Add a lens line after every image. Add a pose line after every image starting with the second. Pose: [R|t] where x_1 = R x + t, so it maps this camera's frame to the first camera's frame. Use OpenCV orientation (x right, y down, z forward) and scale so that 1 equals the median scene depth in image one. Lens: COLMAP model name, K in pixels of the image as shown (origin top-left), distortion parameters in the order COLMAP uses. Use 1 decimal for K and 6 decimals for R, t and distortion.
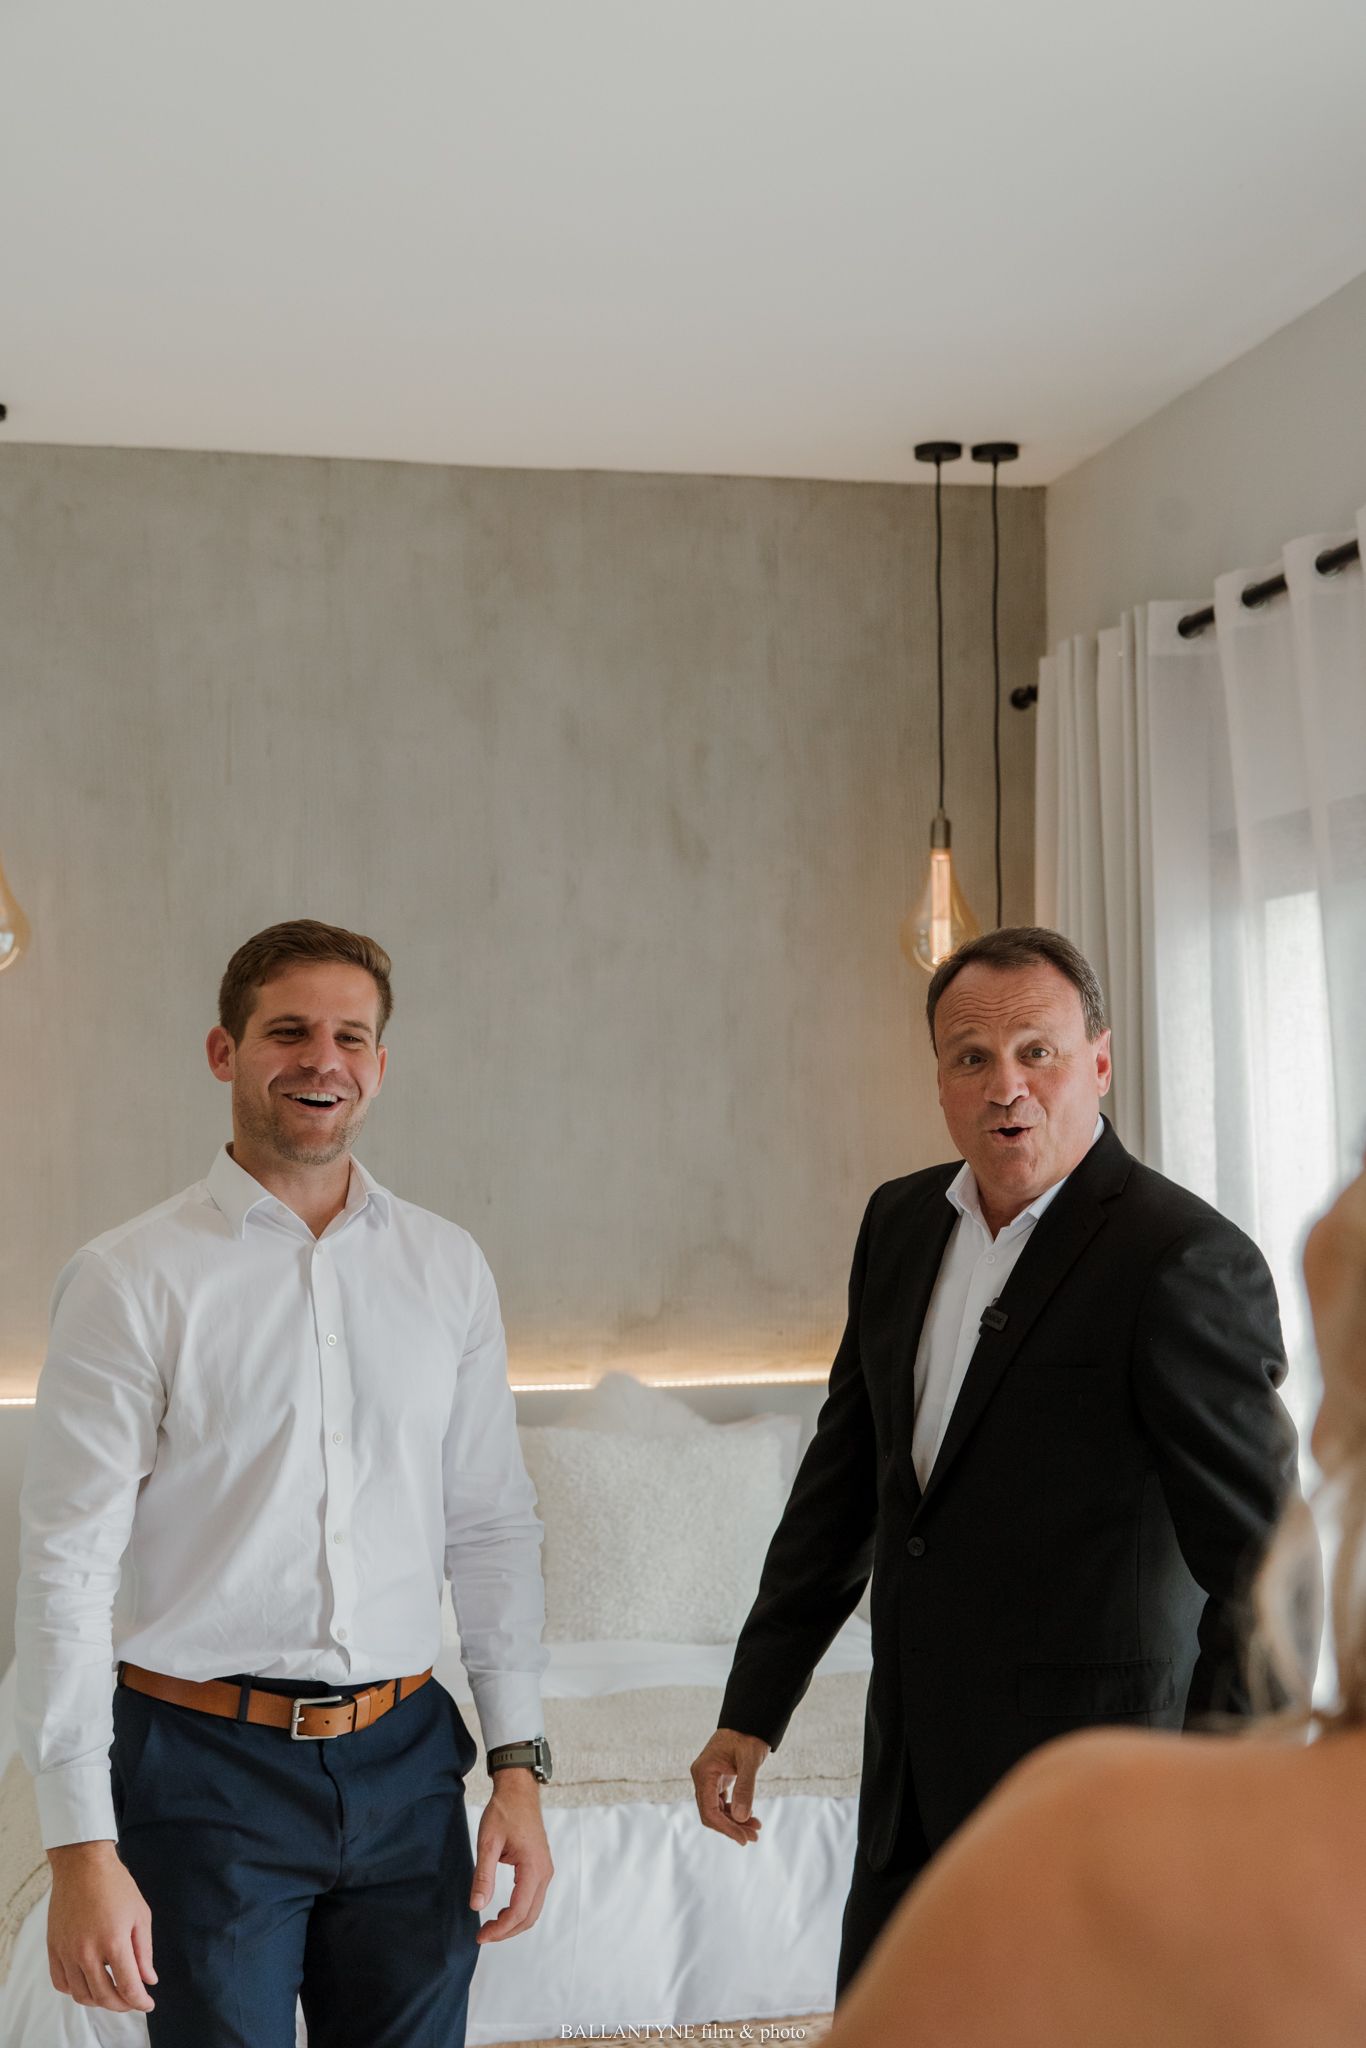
lens RADIAL K [[2827.9, 0, 686.3], [0, 2827.9, 981.5], [0, 0, 1]] dist [0.023818, 0.000000]
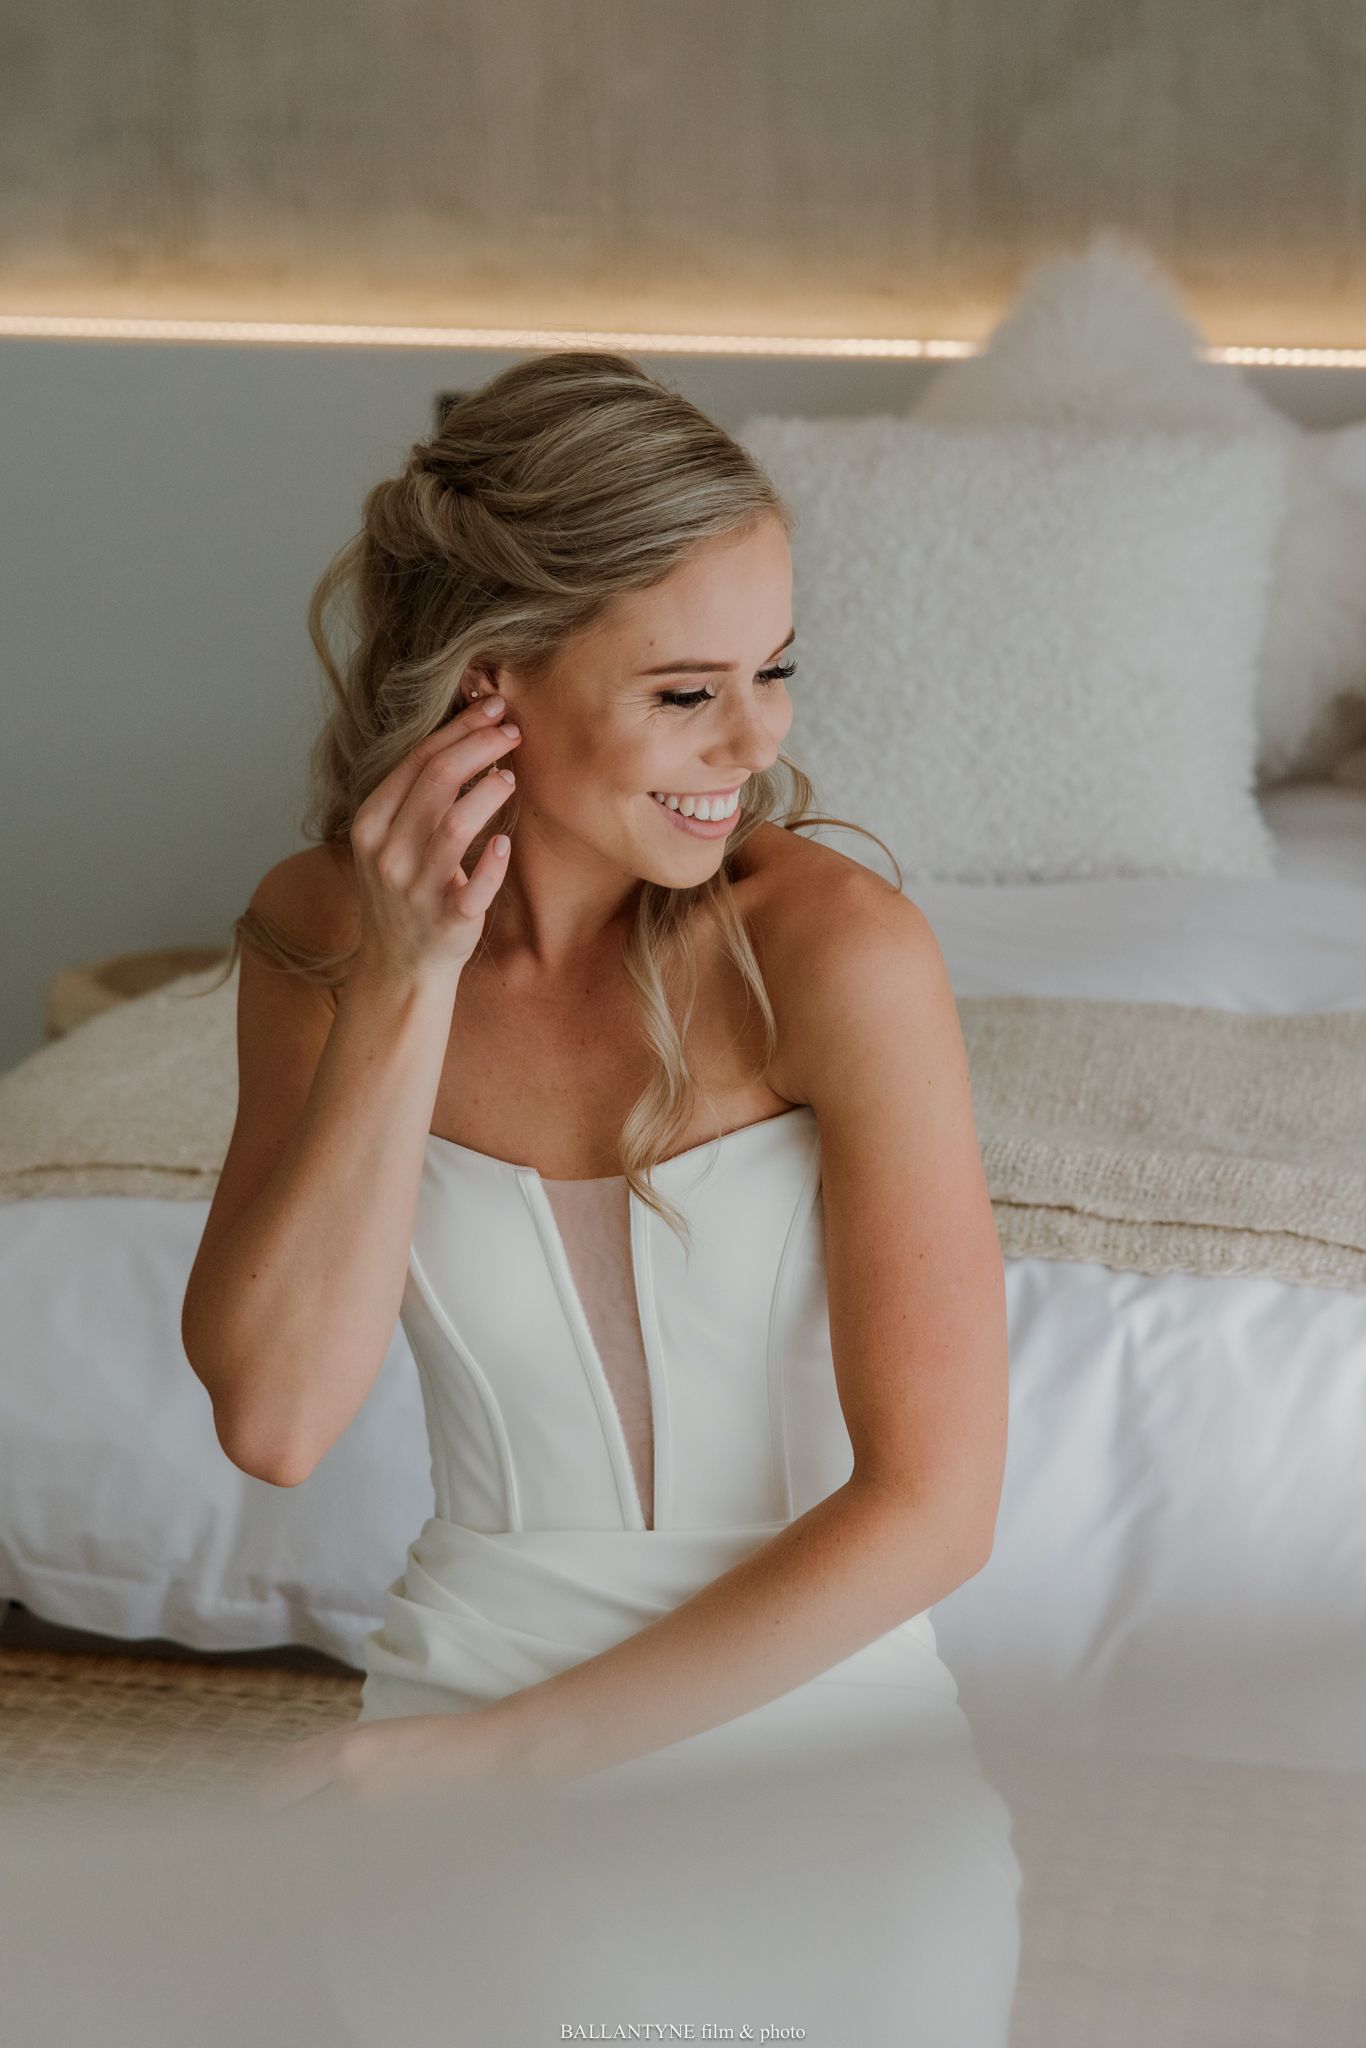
lens RADIAL K [[4503.3, 0, 640.9], [0, 4503.3, 860.9], [0, 0, 1]] dist [0.049590, 0.000000]
pose [[0.869792, 0.101522, -0.482862, 0.174355], [0.020217, 0.970449, 0.240456, 0.038625], [0.493005, -0.218909, 0.842036, 0.259653]]
